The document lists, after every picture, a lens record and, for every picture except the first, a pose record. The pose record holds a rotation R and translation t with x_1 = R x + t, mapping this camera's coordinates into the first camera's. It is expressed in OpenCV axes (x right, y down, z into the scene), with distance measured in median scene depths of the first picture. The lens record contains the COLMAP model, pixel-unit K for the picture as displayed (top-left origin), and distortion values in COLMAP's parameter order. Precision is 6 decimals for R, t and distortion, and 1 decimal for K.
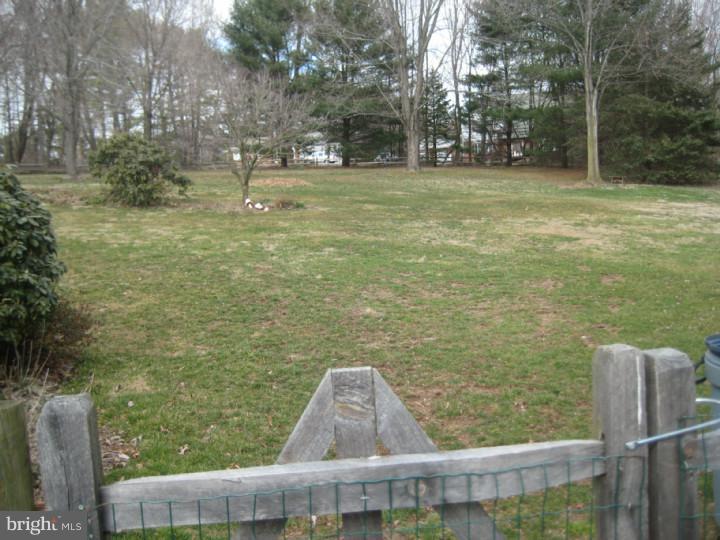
lens RADIAL K [[716.6, 0, 360.0], [0, 716.6, 270.0], [0, 0, 1]] dist [-0.066331, 0.013594]
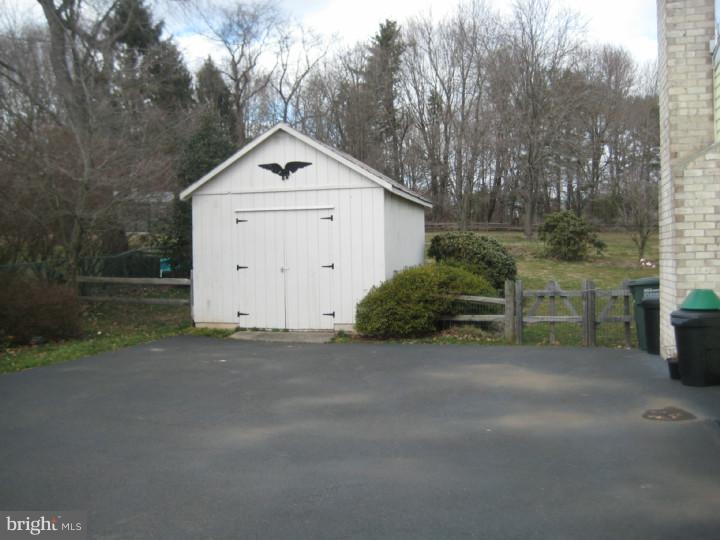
lens RADIAL K [[716.6, 0, 360.0], [0, 716.6, 270.0], [0, 0, 1]] dist [-0.066331, 0.013594]
pose [[0.815915, 0.048136, -0.576164, 0.196423], [-0.091953, 0.994648, -0.047118, 0.041363], [0.570812, 0.091424, 0.815975, -0.471521]]
